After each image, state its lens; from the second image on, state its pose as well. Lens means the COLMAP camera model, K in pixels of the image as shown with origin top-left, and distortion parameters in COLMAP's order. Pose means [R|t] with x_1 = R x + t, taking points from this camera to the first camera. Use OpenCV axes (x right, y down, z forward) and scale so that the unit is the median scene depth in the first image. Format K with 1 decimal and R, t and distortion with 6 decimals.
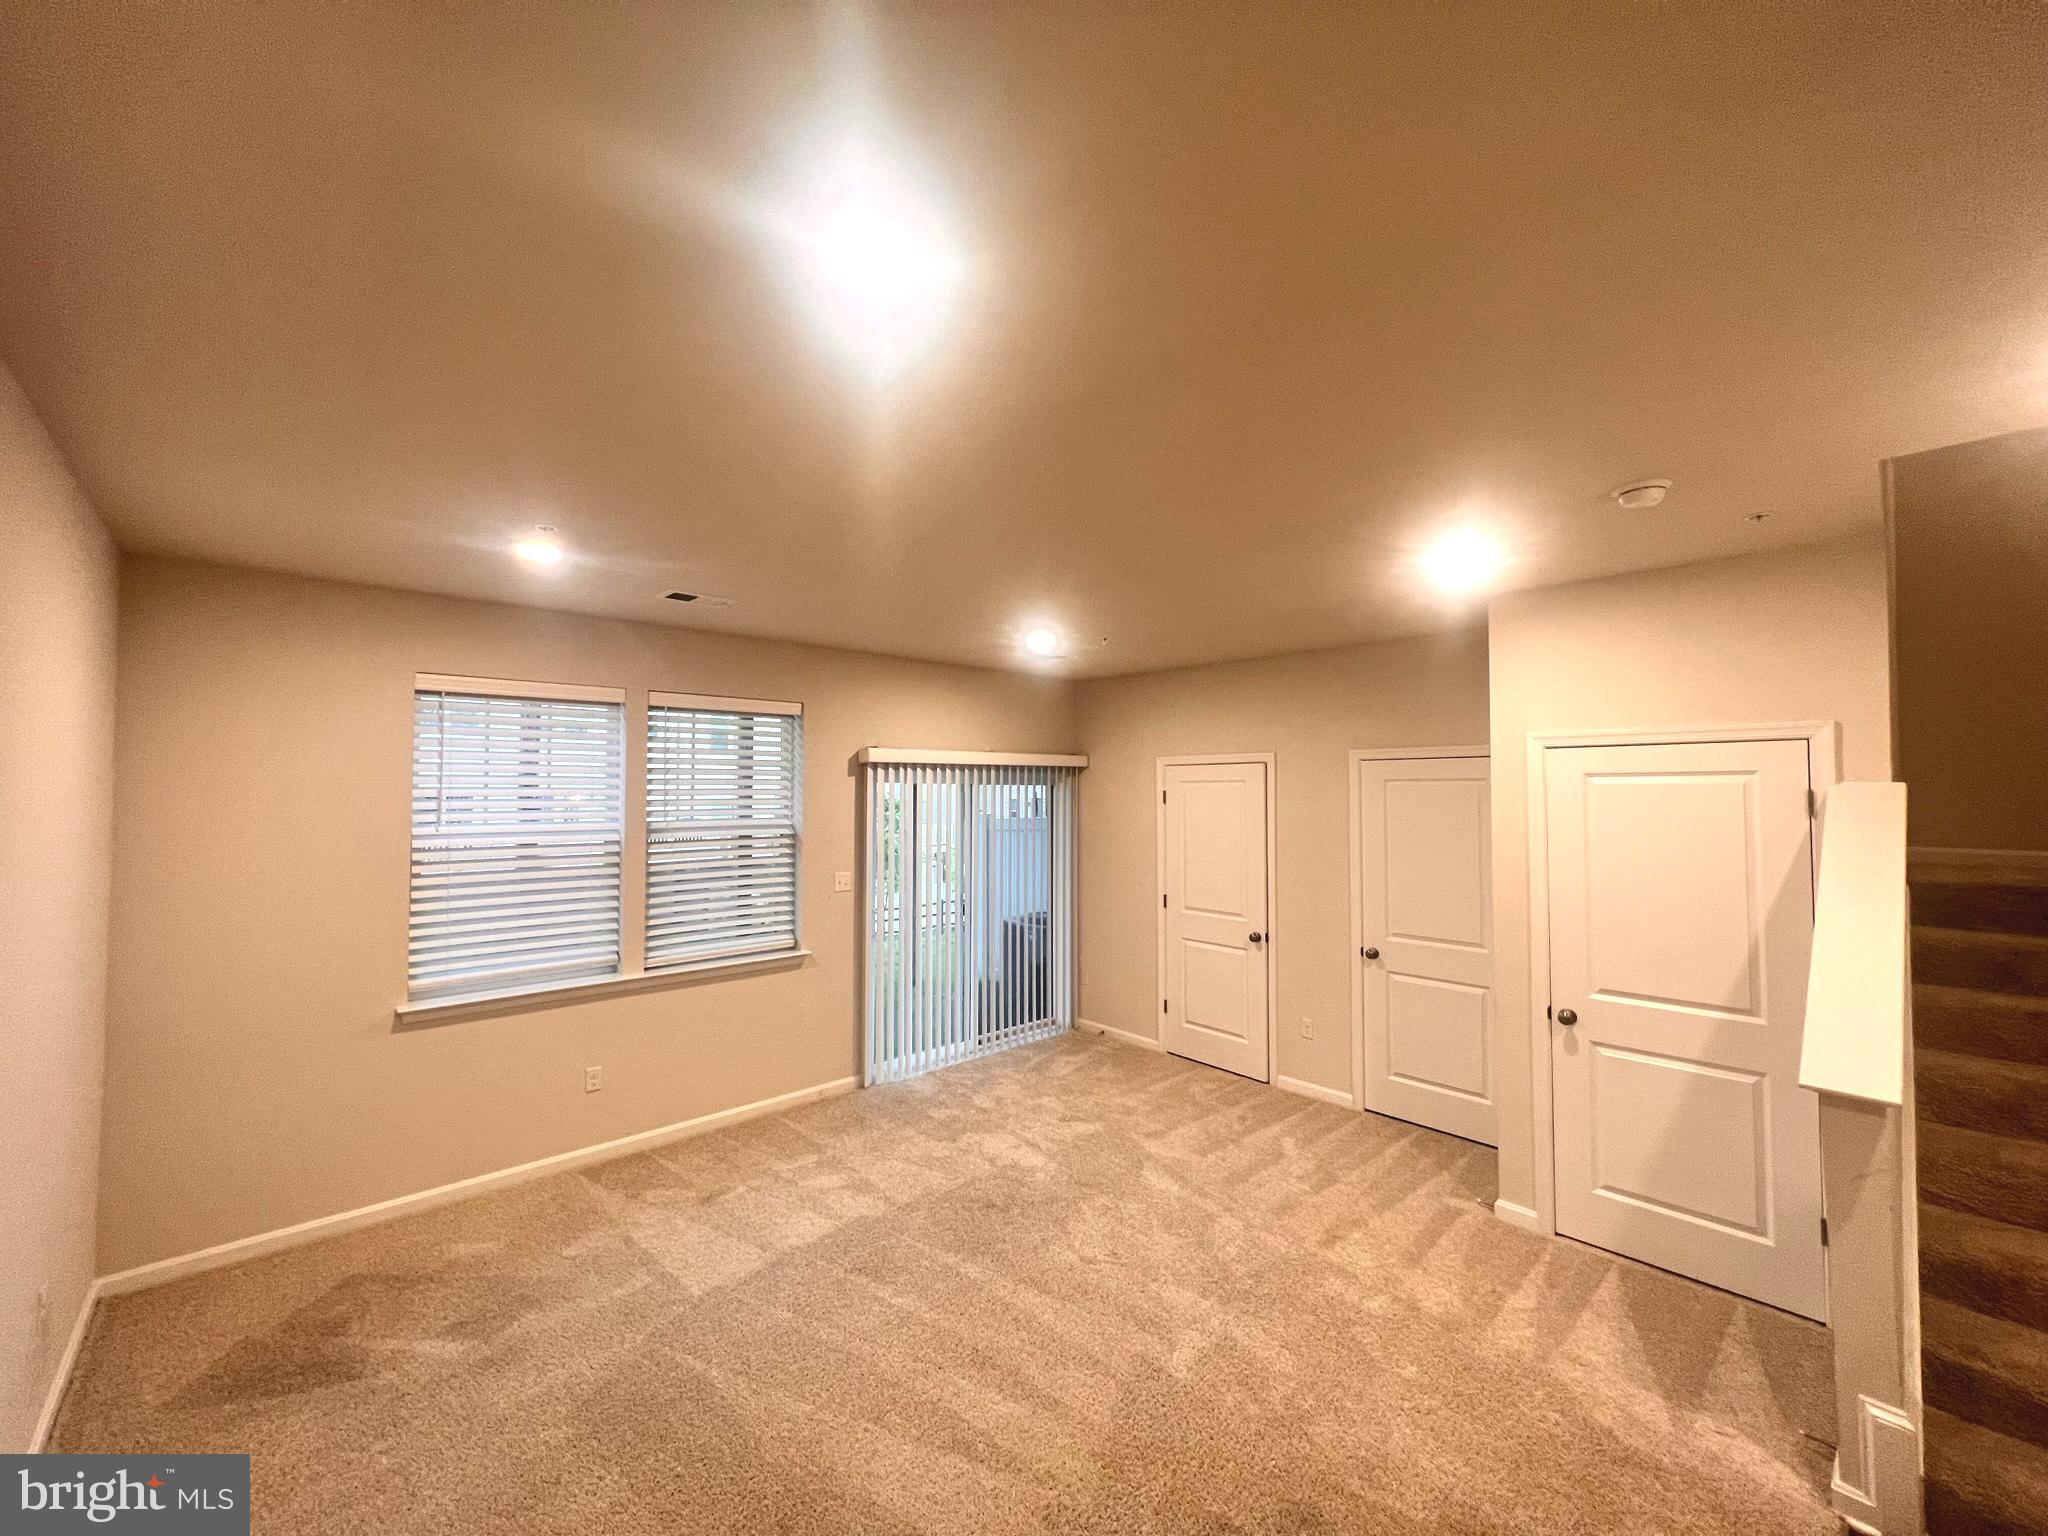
lens RADIAL K [[816.6, 0, 1023.5], [0, 816.6, 764.6], [0, 0, 1]] dist [-0.003584, -0.000203]
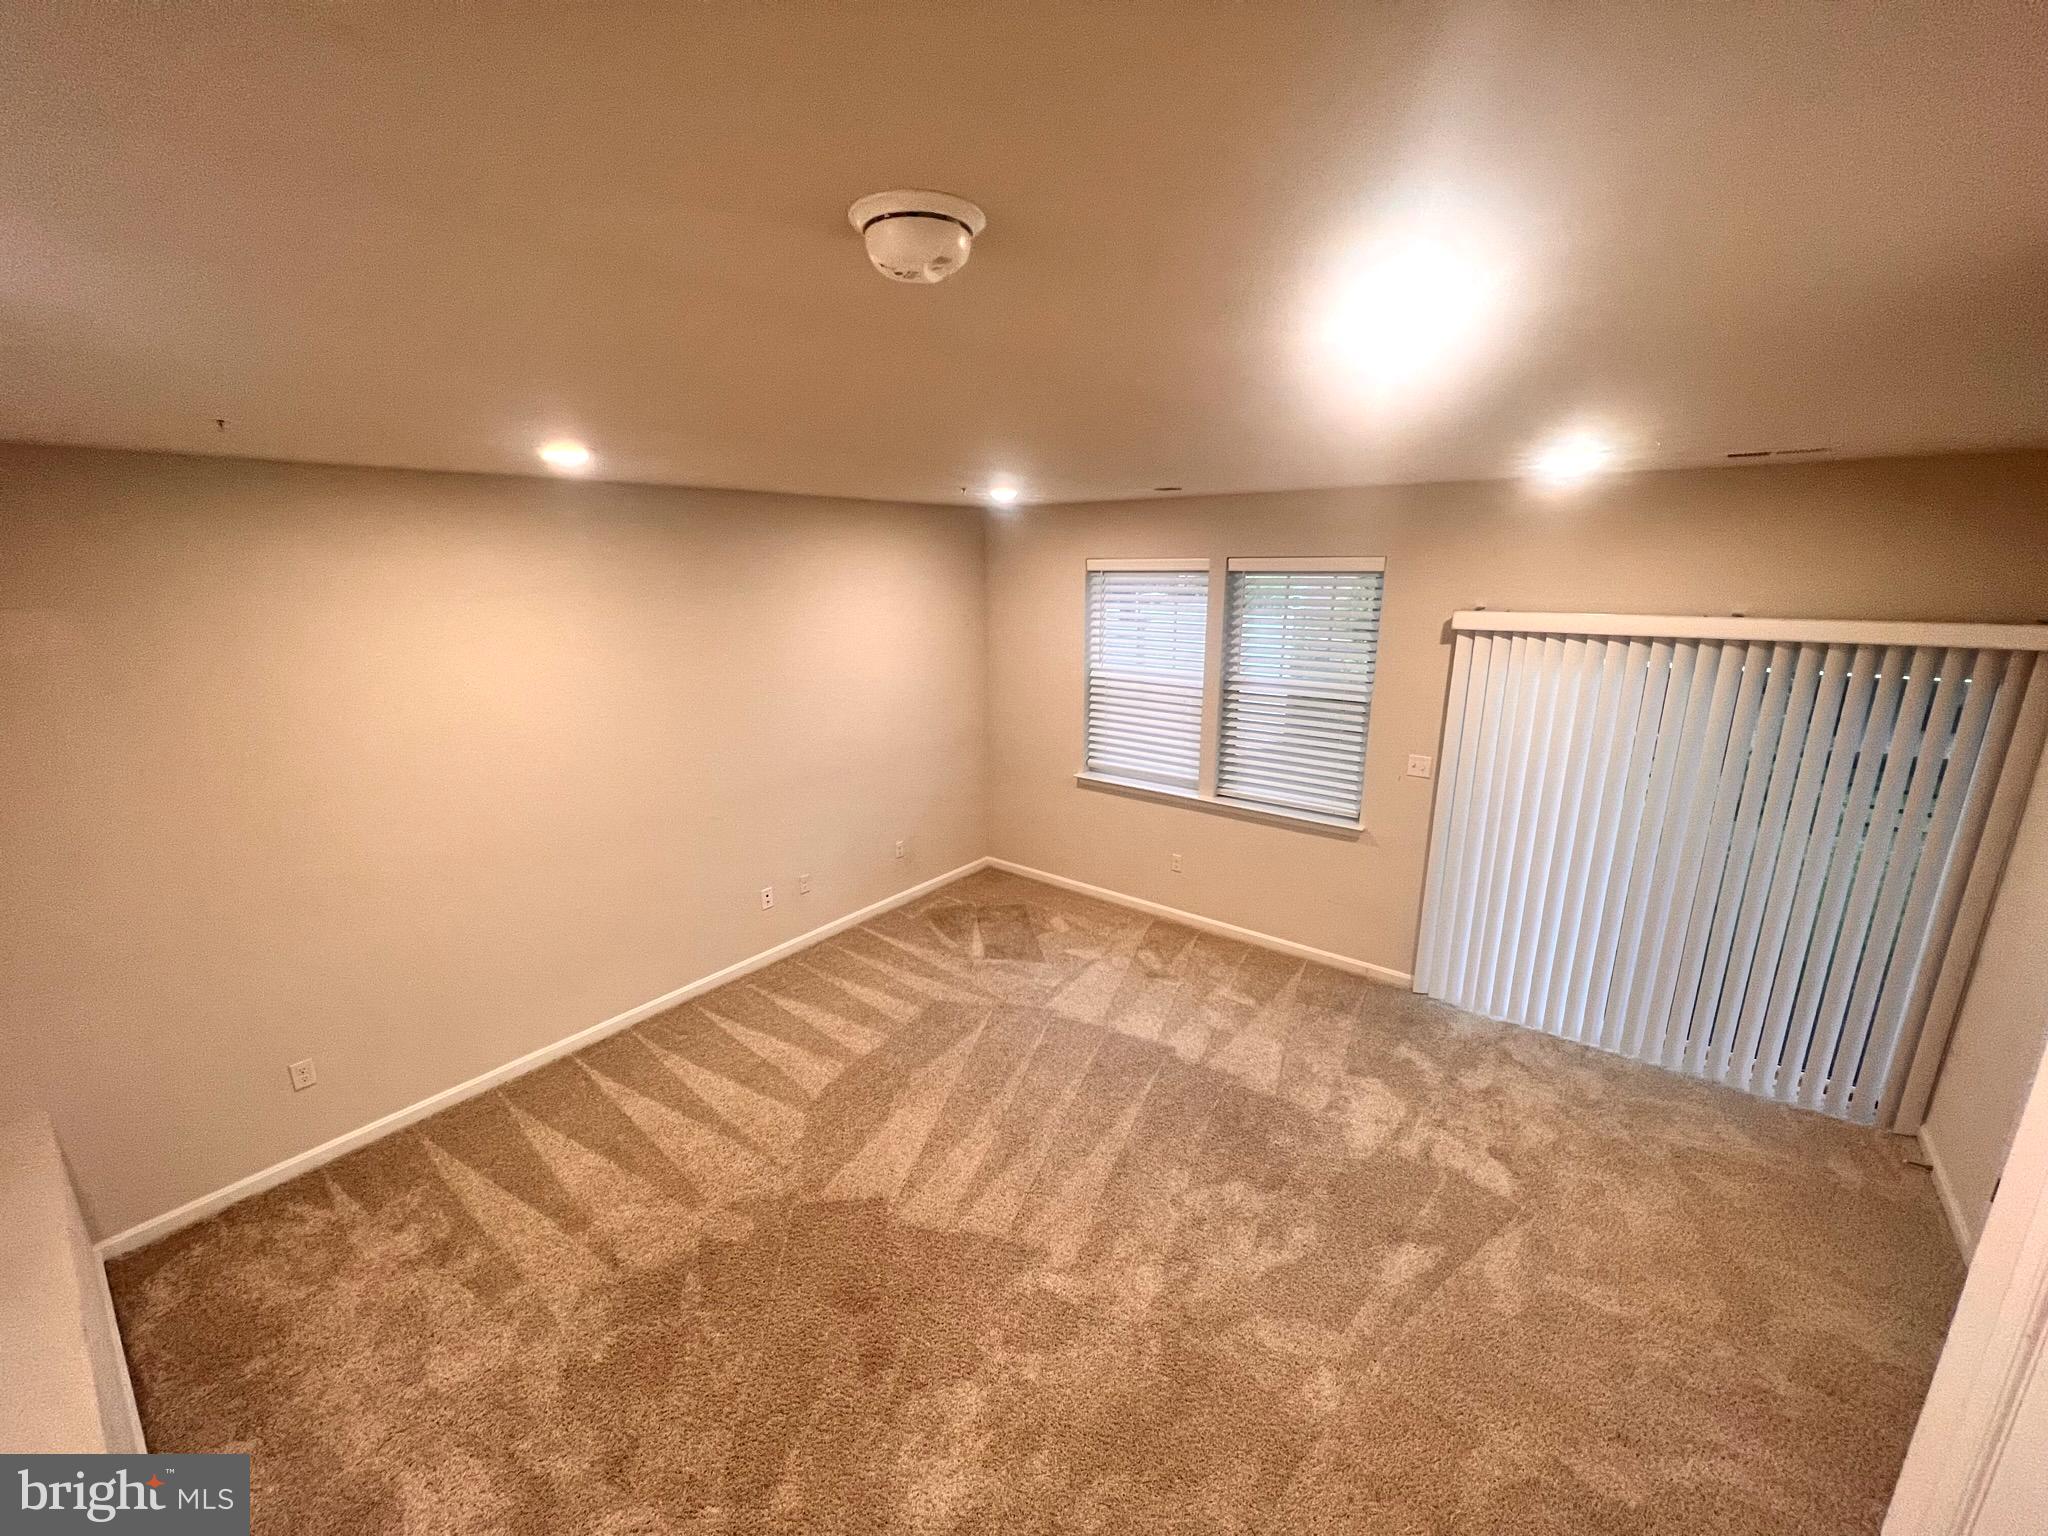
lens RADIAL K [[817.9, 0, 1018.0], [0, 817.9, 765.2], [0, 0, 1]] dist [-0.001729, 0.000674]
pose [[0.156780, 0.238082, -0.958508, 0.664839], [0.036407, 0.968457, 0.246508, -0.106536], [0.986962, -0.073544, 0.143167, 0.554845]]
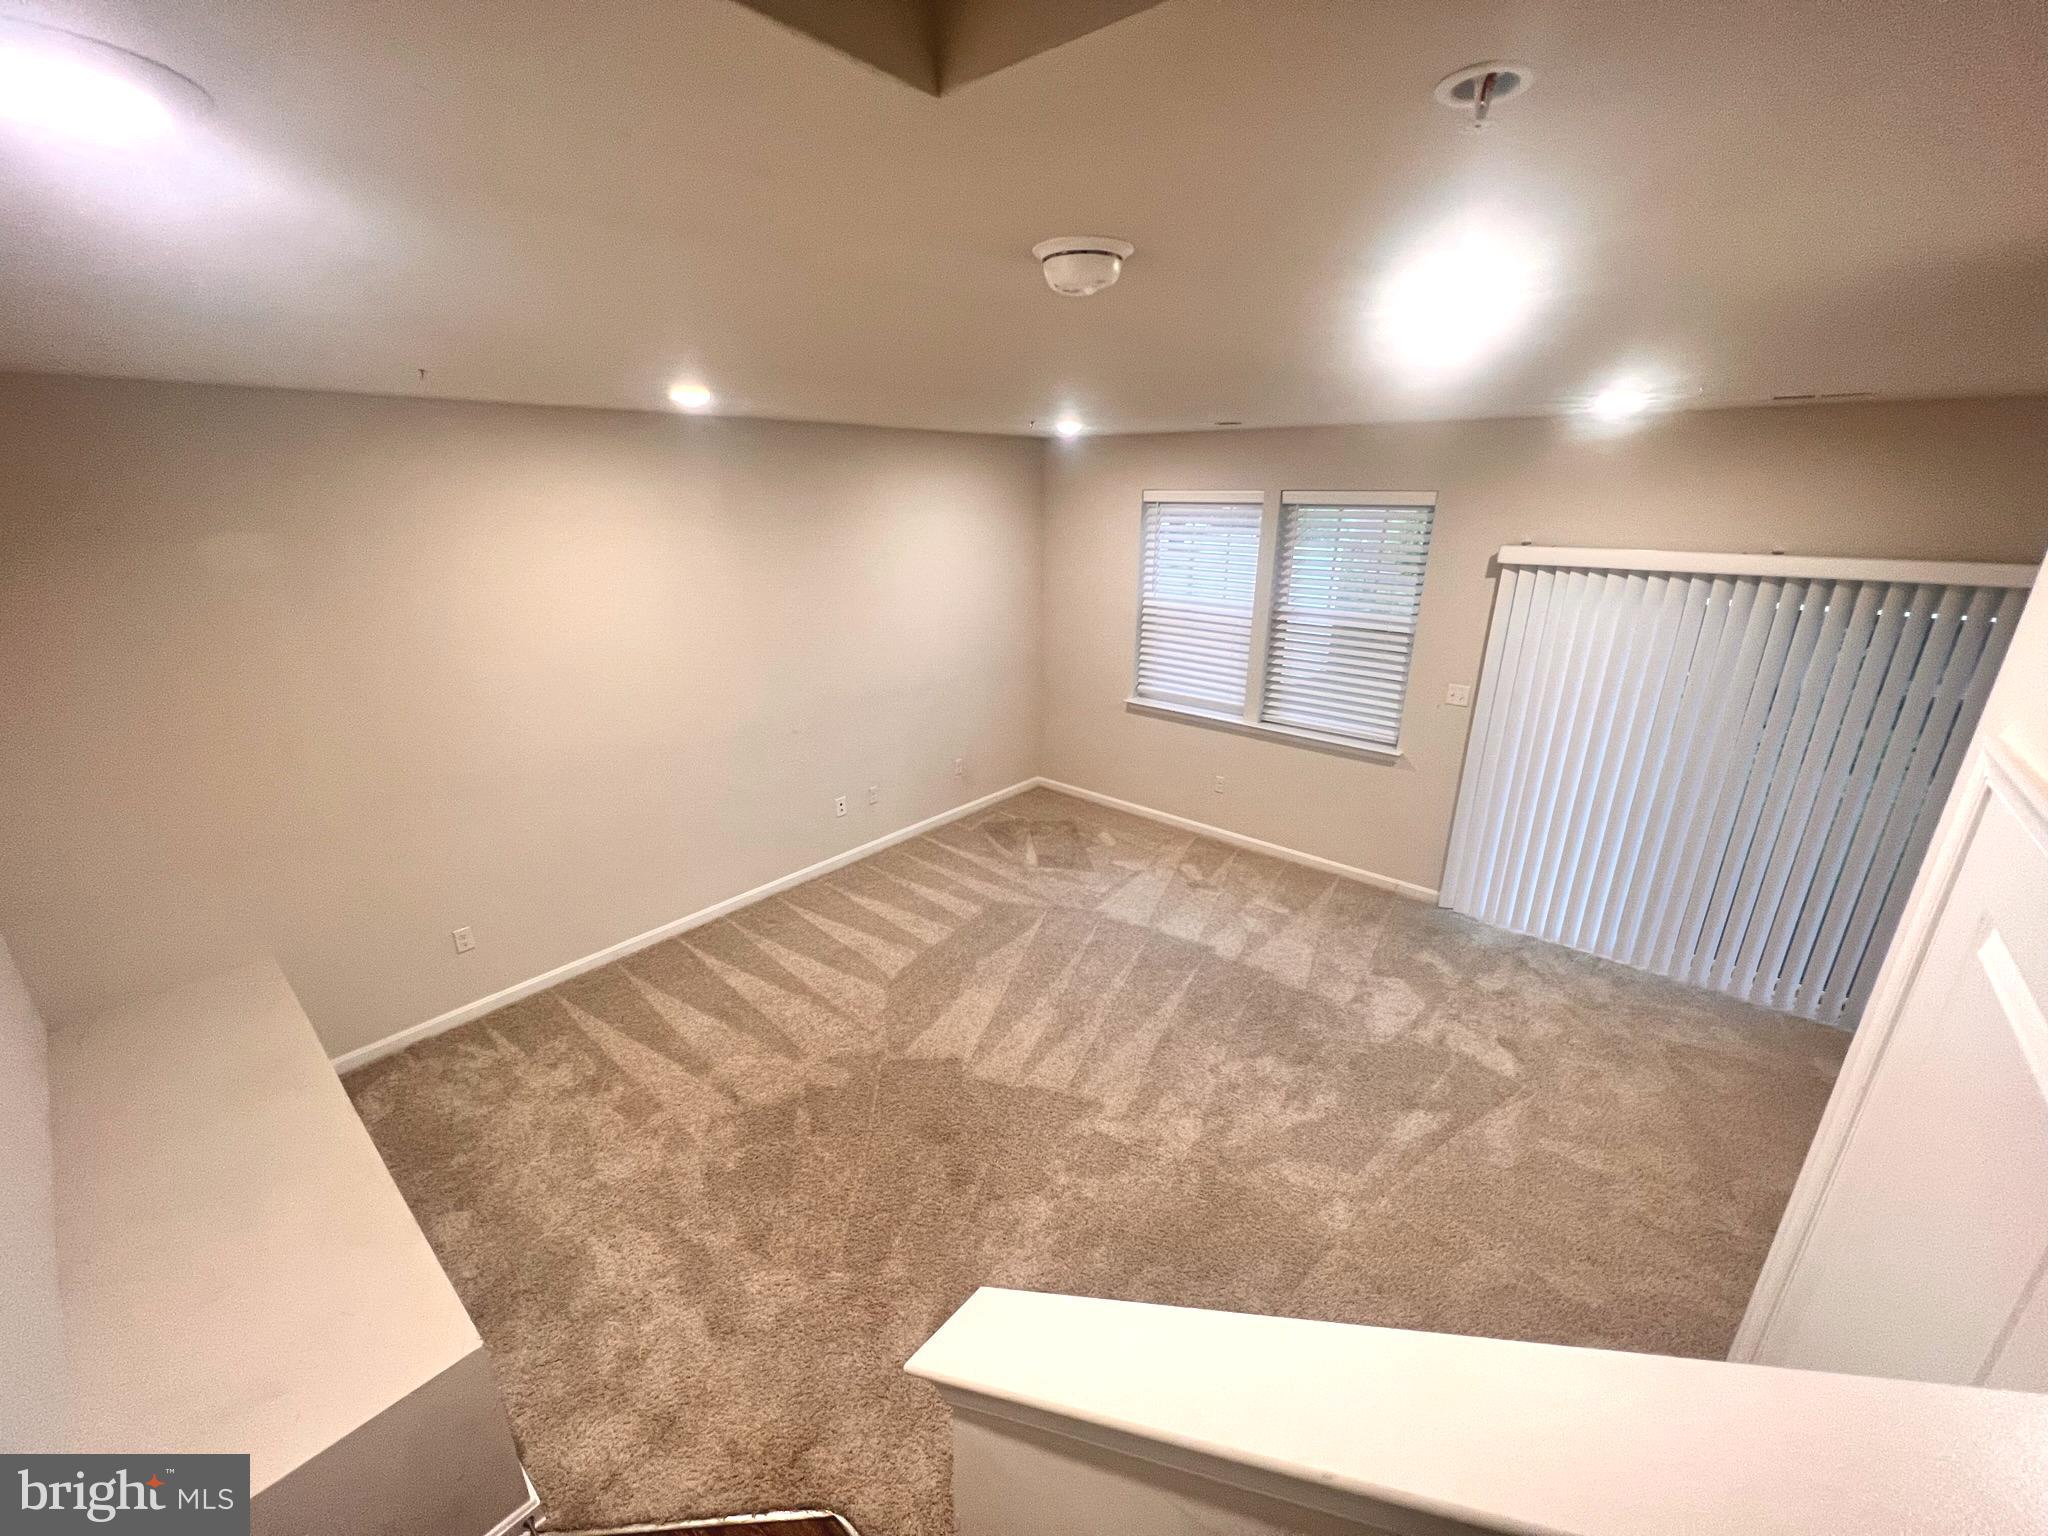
lens RADIAL K [[817.9, 0, 1018.0], [0, 817.9, 765.2], [0, 0, 1]] dist [-0.001729, 0.000674]
pose [[0.111713, 0.320427, -0.940663, 0.744543], [0.029243, 0.945118, 0.325417, -0.115506], [0.993310, -0.063861, 0.096212, 0.509880]]
